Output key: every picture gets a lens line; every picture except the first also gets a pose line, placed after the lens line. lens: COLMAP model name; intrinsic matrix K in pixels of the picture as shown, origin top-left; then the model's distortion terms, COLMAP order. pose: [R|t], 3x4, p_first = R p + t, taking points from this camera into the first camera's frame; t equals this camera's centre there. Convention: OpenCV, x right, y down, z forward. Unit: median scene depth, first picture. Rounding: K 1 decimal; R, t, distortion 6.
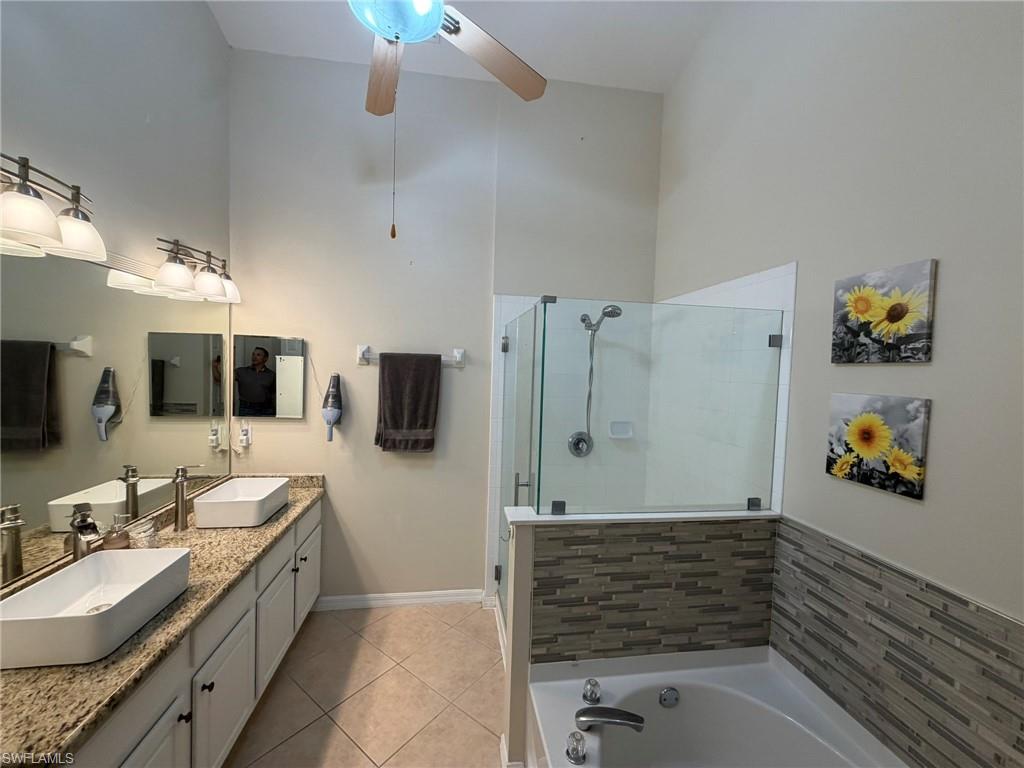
lens RADIAL K [[407.9, 0, 511.3], [0, 407.9, 386.1], [0, 0, 1]] dist [-0.000898, 0.000368]
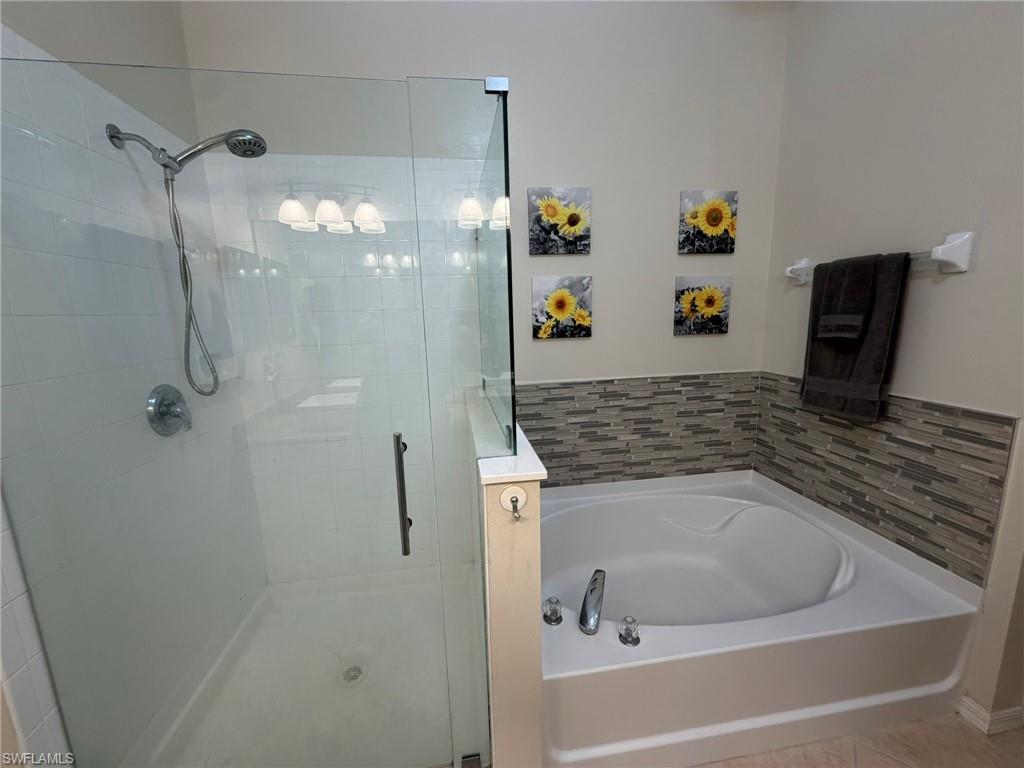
lens RADIAL K [[407.9, 0, 510.4], [0, 407.9, 380.0], [0, 0, 1]] dist [-0.000898, 0.000368]
pose [[-0.003350, -0.206402, 0.978462, -0.642850], [0.074106, 0.975725, 0.206078, 0.070492], [-0.997245, 0.073200, 0.012027, 1.193606]]
